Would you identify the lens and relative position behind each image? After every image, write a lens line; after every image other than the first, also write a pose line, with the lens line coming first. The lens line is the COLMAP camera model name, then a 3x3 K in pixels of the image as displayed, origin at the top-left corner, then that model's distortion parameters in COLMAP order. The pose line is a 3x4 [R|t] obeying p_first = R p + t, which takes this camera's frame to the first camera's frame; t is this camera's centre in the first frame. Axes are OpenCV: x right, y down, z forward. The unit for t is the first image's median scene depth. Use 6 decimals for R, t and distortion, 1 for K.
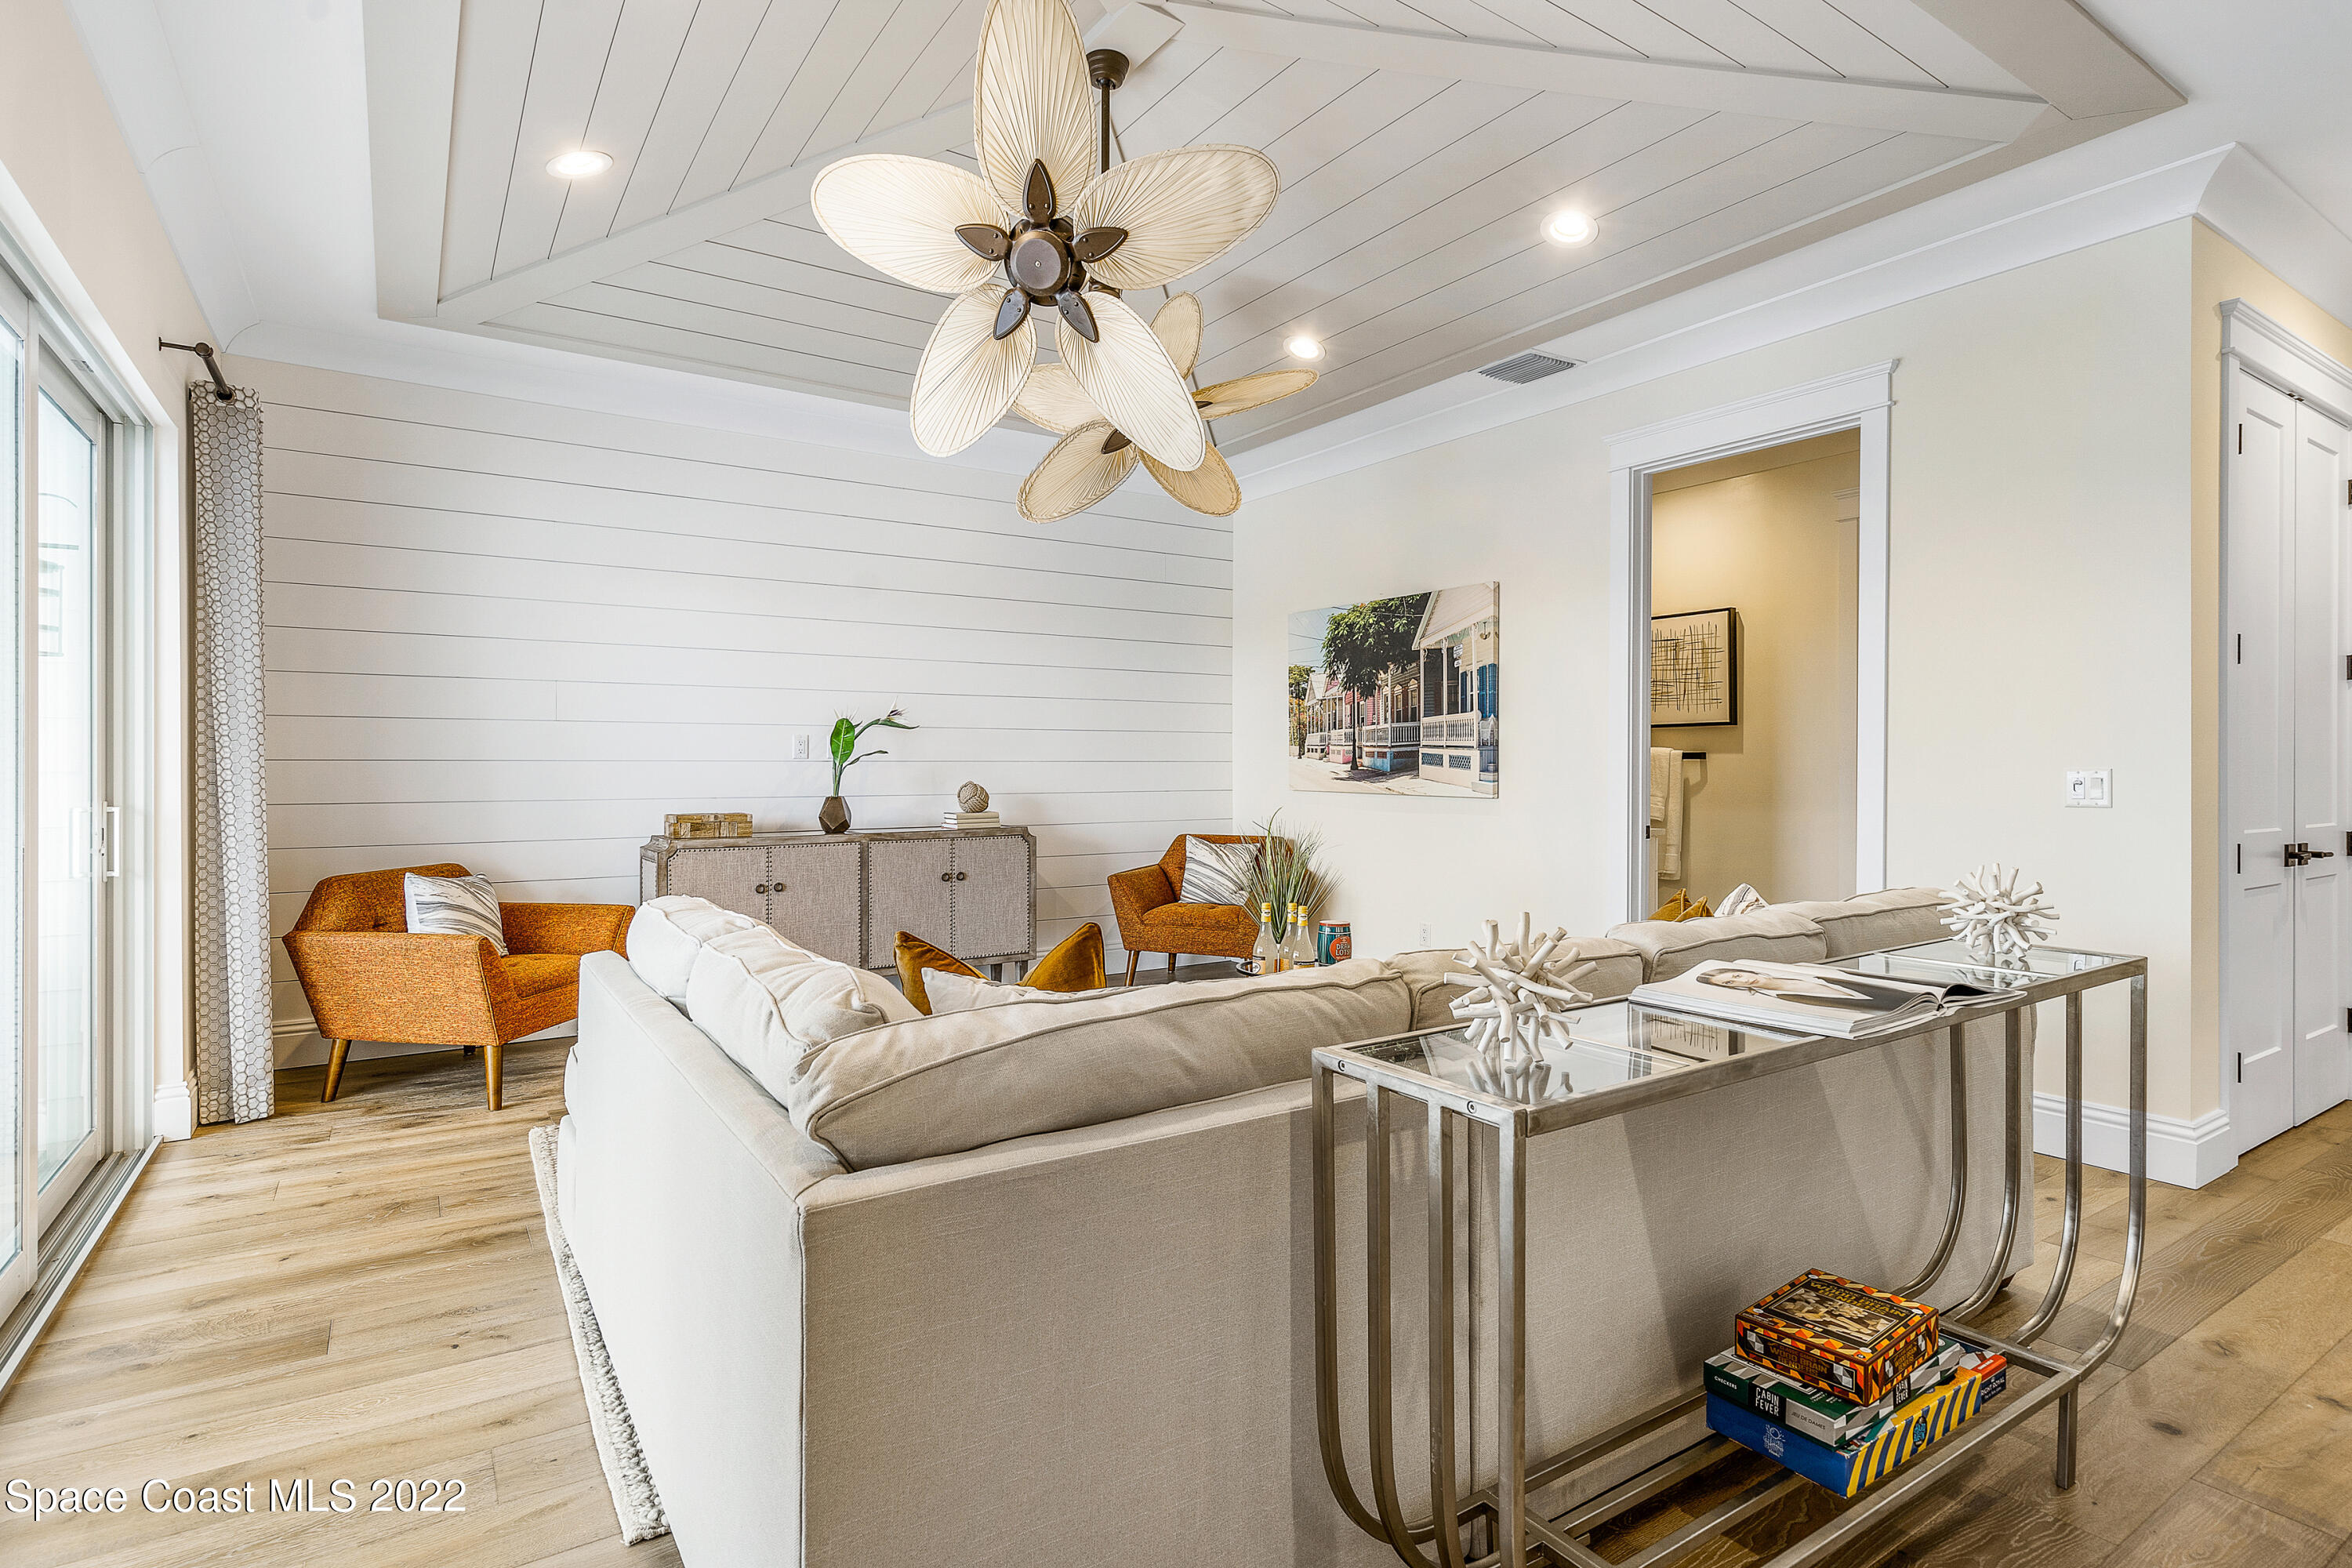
lens RADIAL K [[1172.9, 0, 1176.0], [0, 1172.9, 770.8], [0, 0, 1]] dist [0.001459, 0.000287]
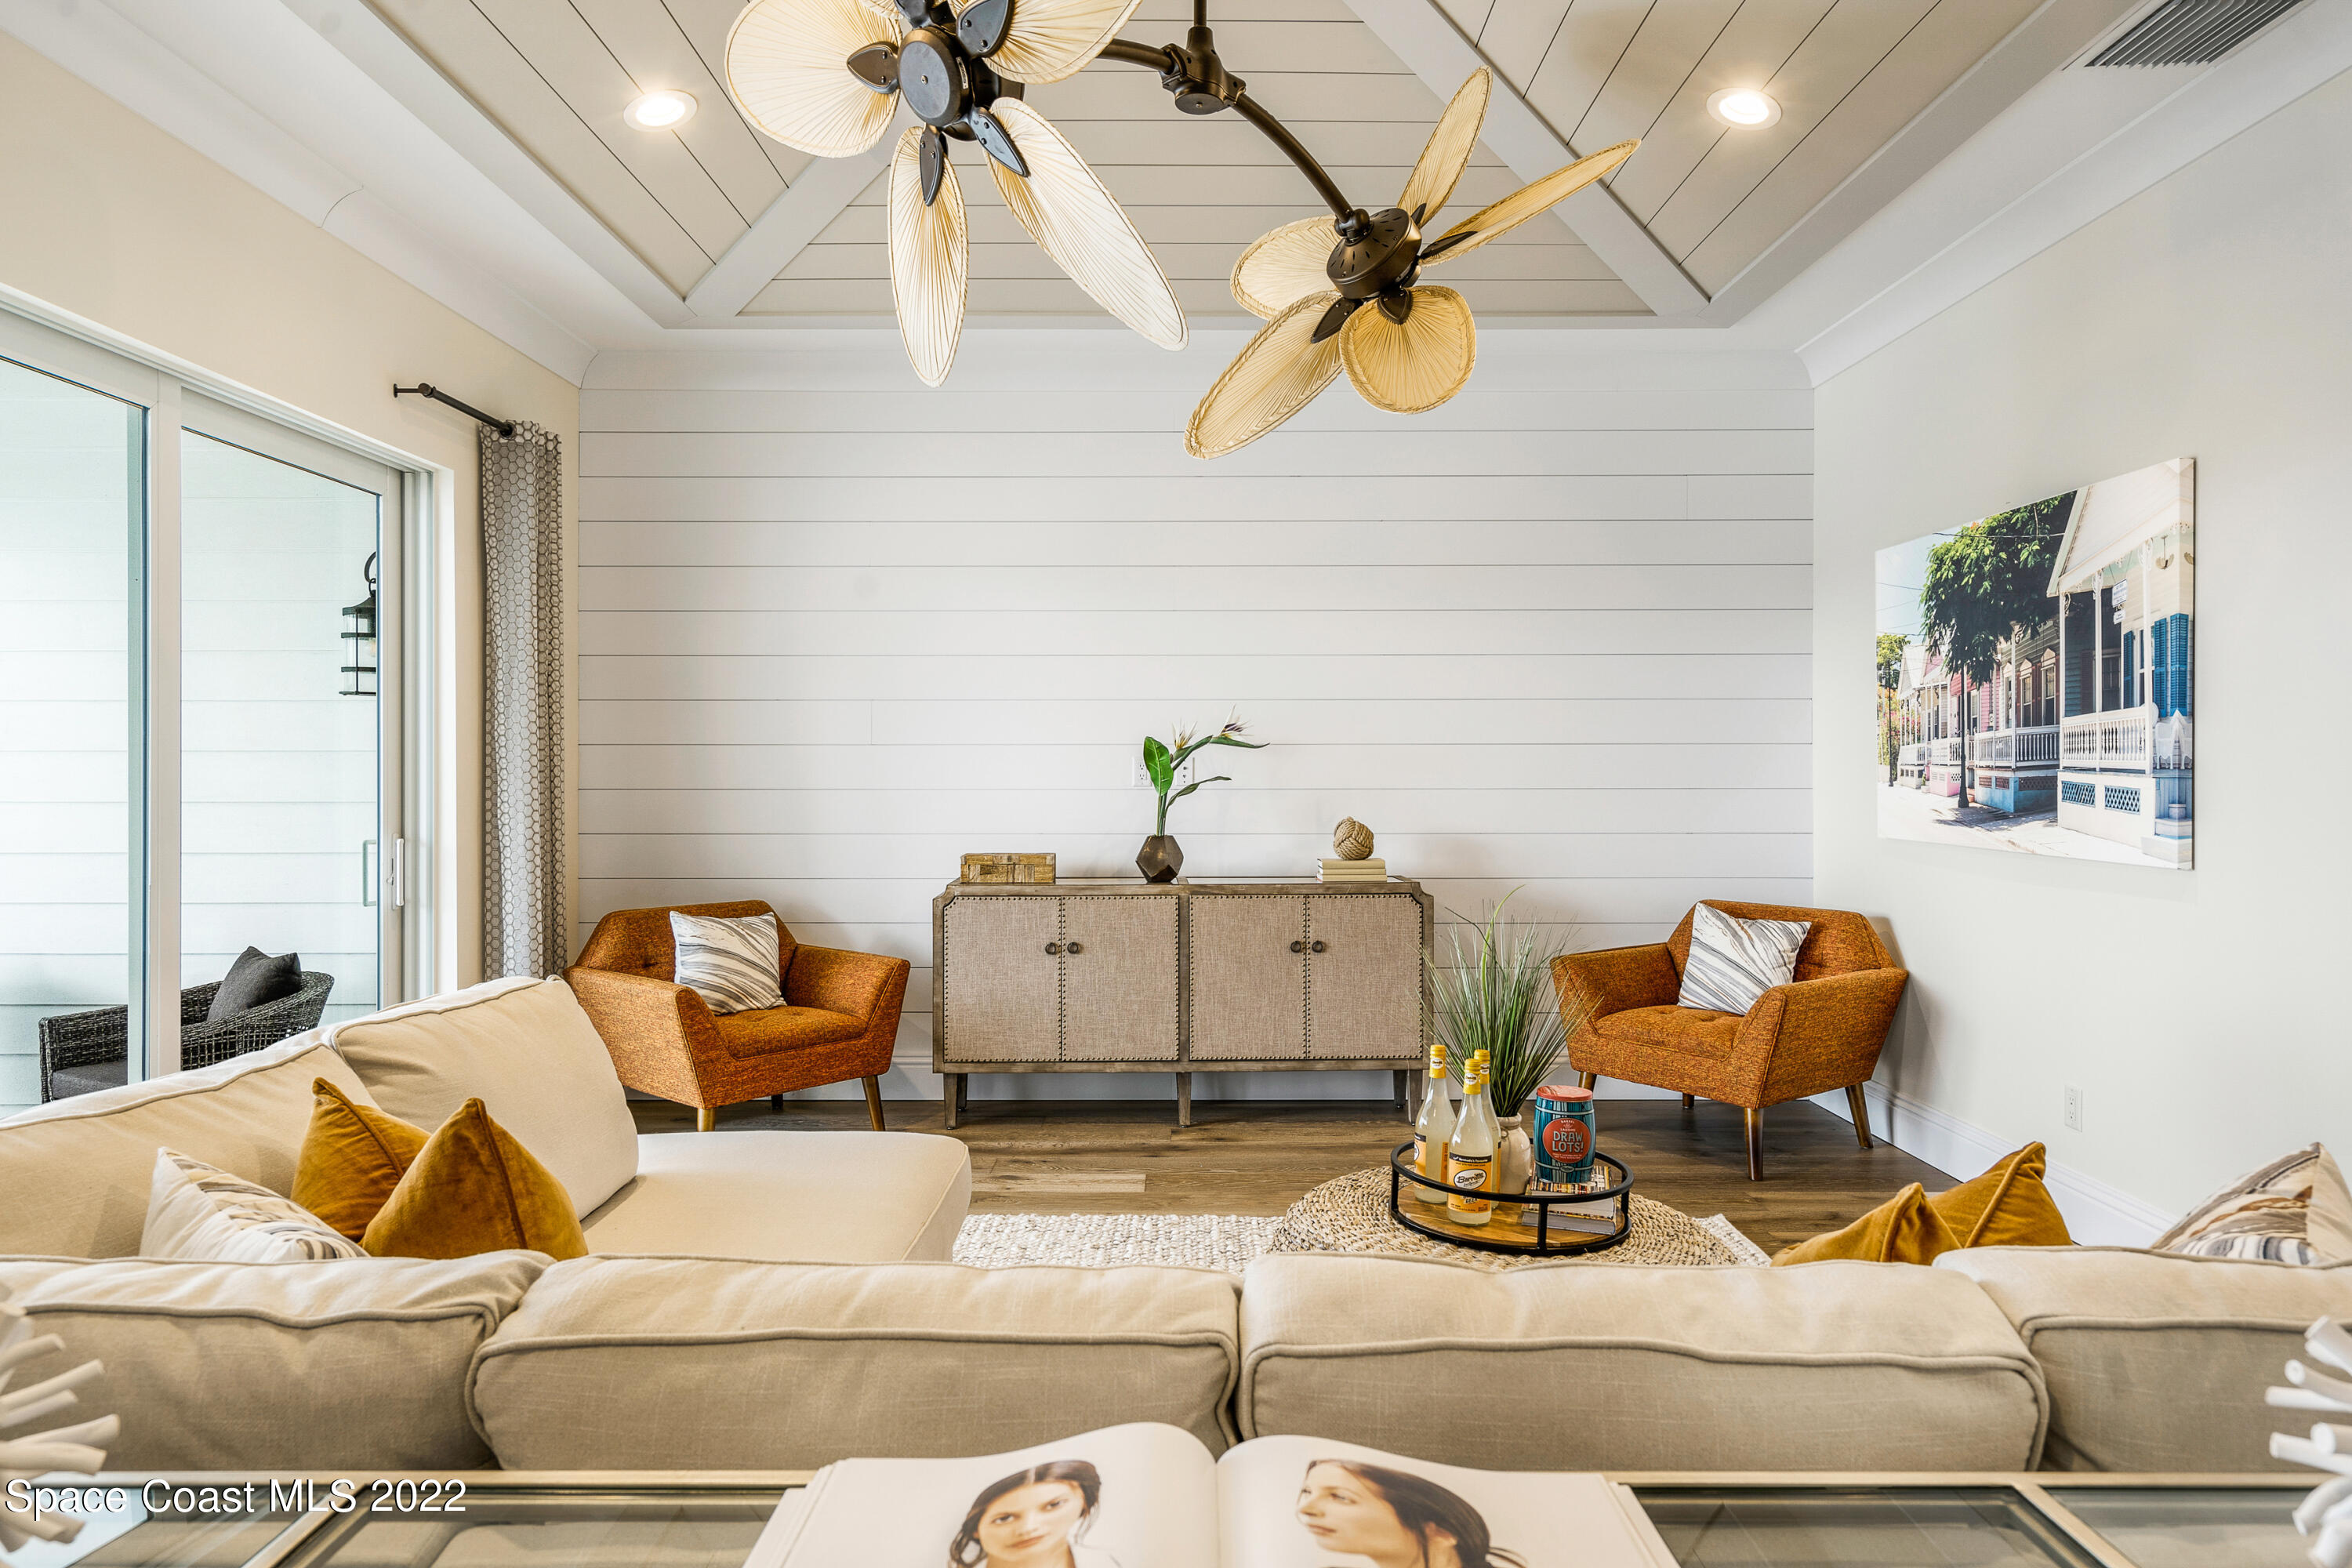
lens RADIAL K [[1420.7, 0, 1180.8], [0, 1420.7, 780.2], [0, 0, 1]] dist [-0.005961, 0.020957]
pose [[0.832339, 0.002445, -0.554262, 0.239525], [-0.002584, 0.999997, 0.000531, -0.015119], [0.554262, 0.000990, 0.832342, 0.208638]]
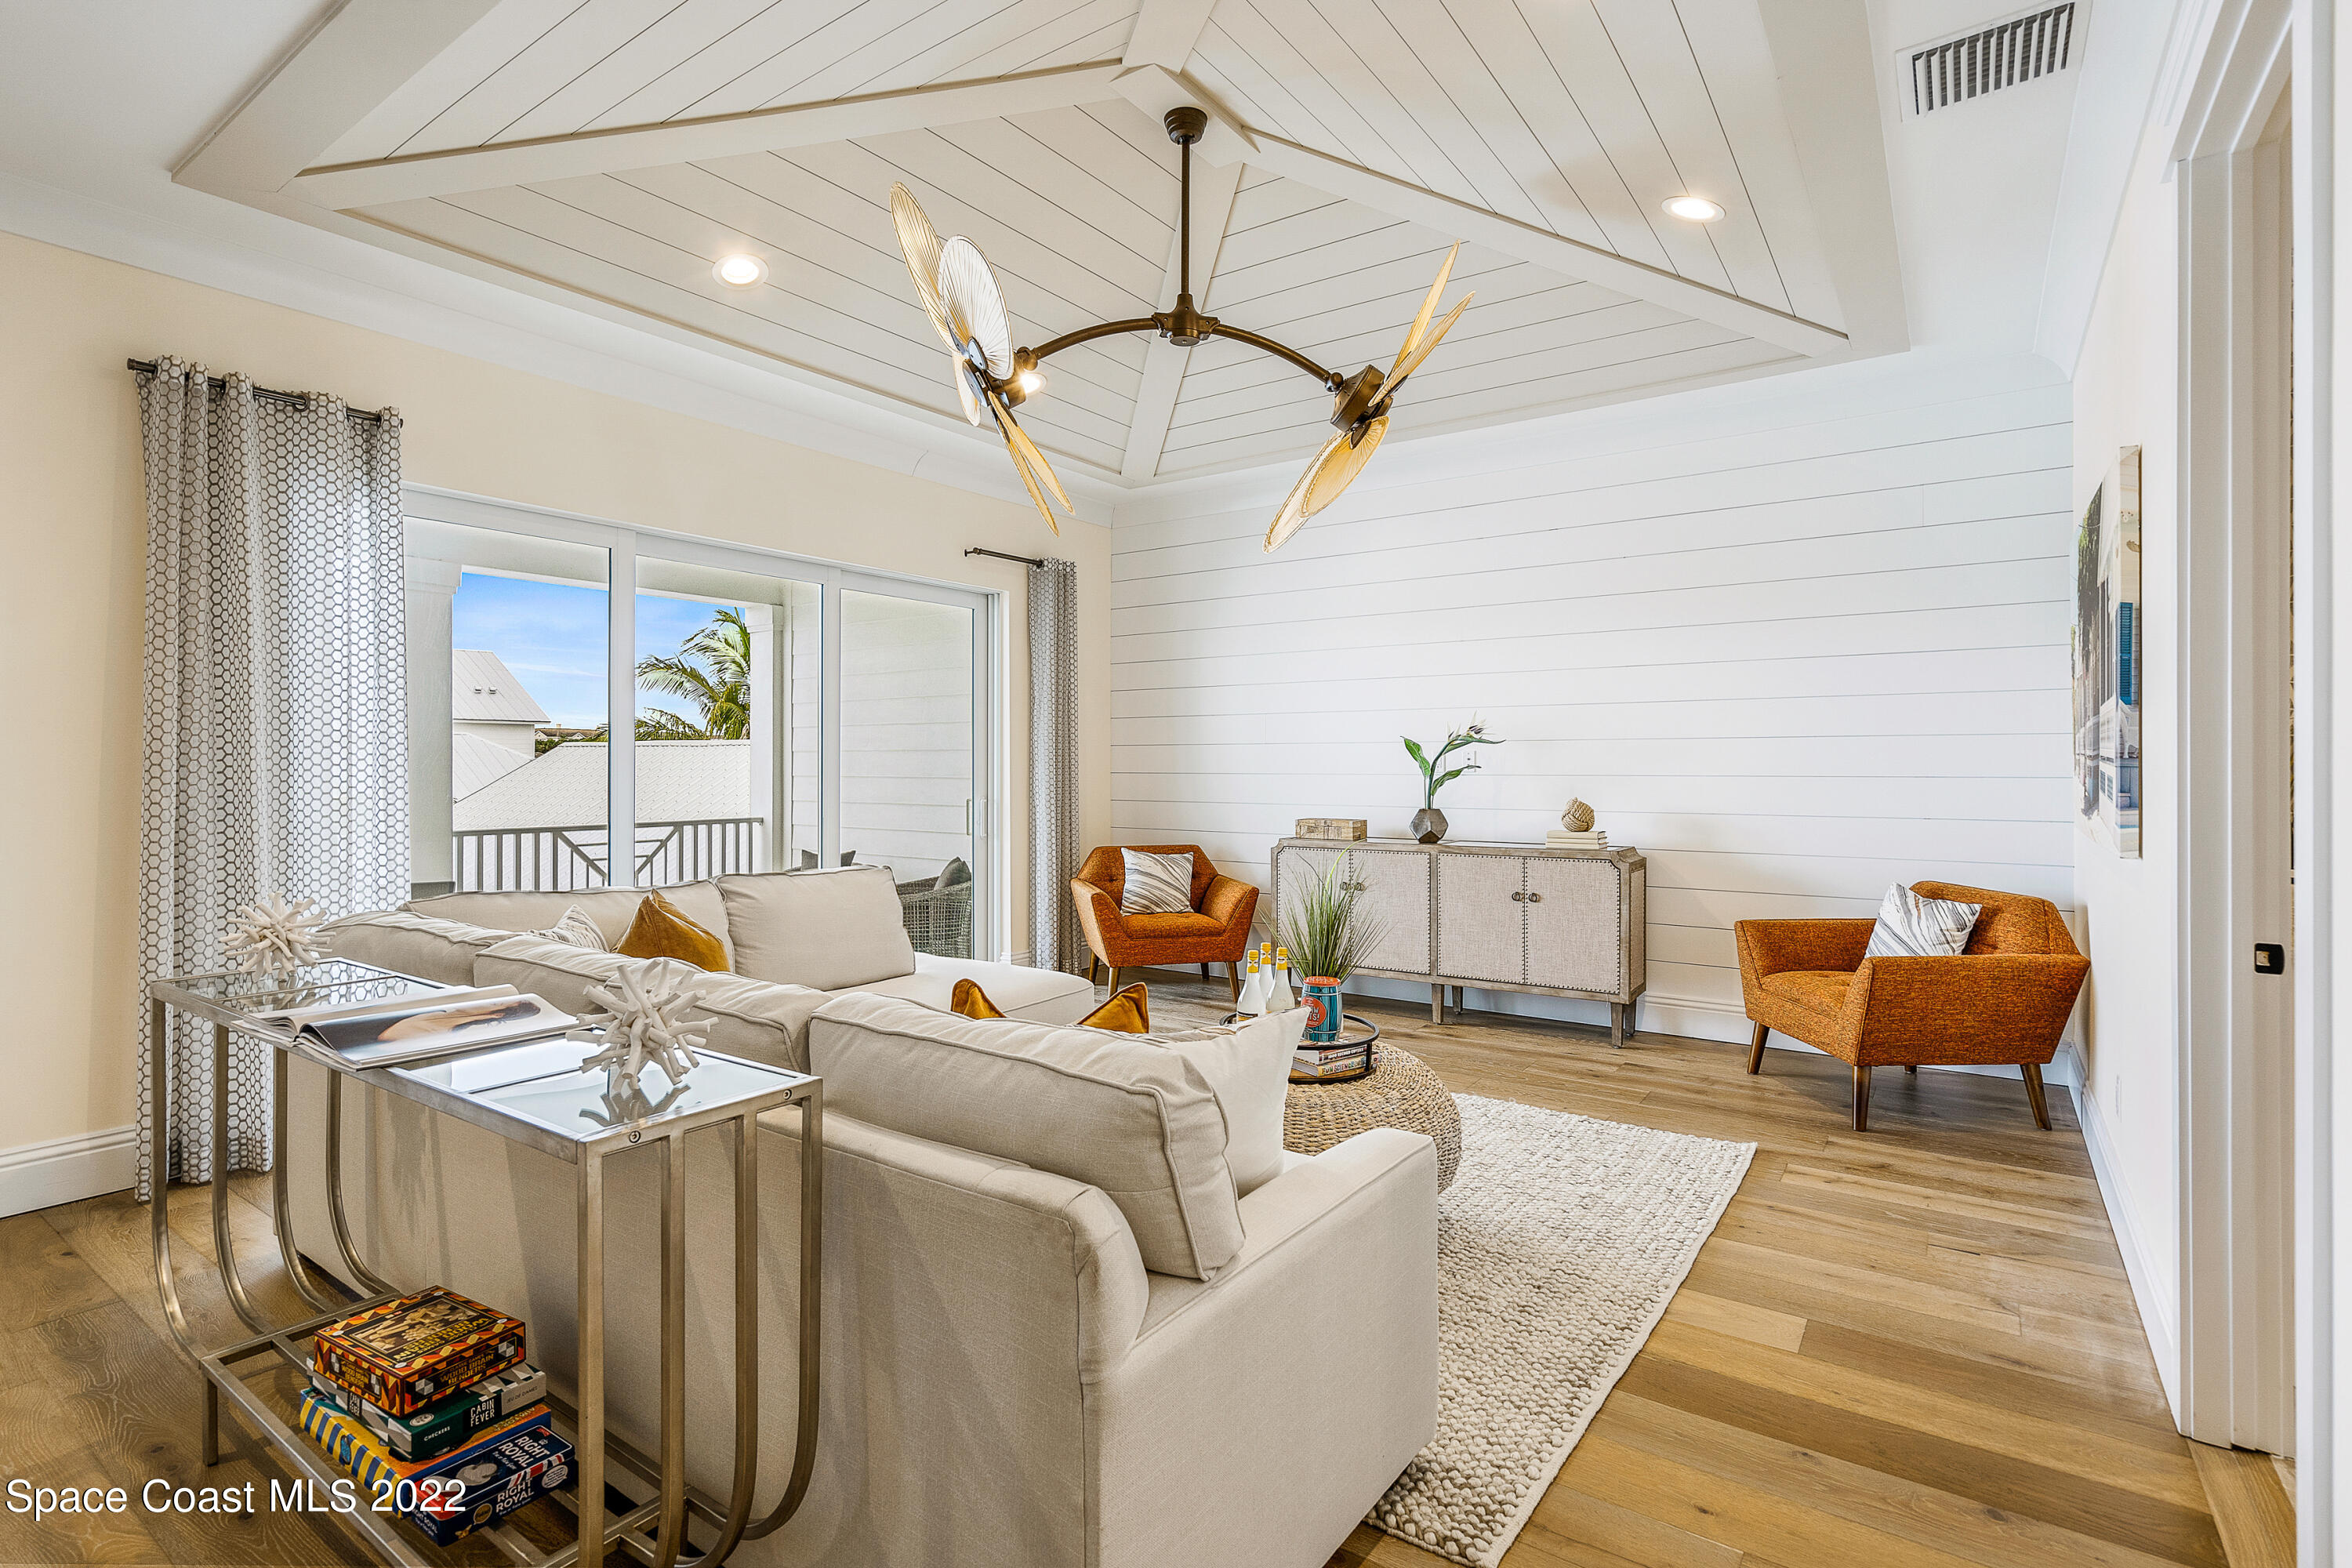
lens RADIAL K [[1123.3, 0, 1180.0], [0, 1123.3, 765.0], [0, 0, 1]] dist [0.001097, 0.000436]
pose [[0.363389, 0.001132, -0.931637, 0.559267], [-0.004005, 0.999992, -0.000347, -0.015945], [0.931629, 0.003858, 0.363391, 0.403149]]
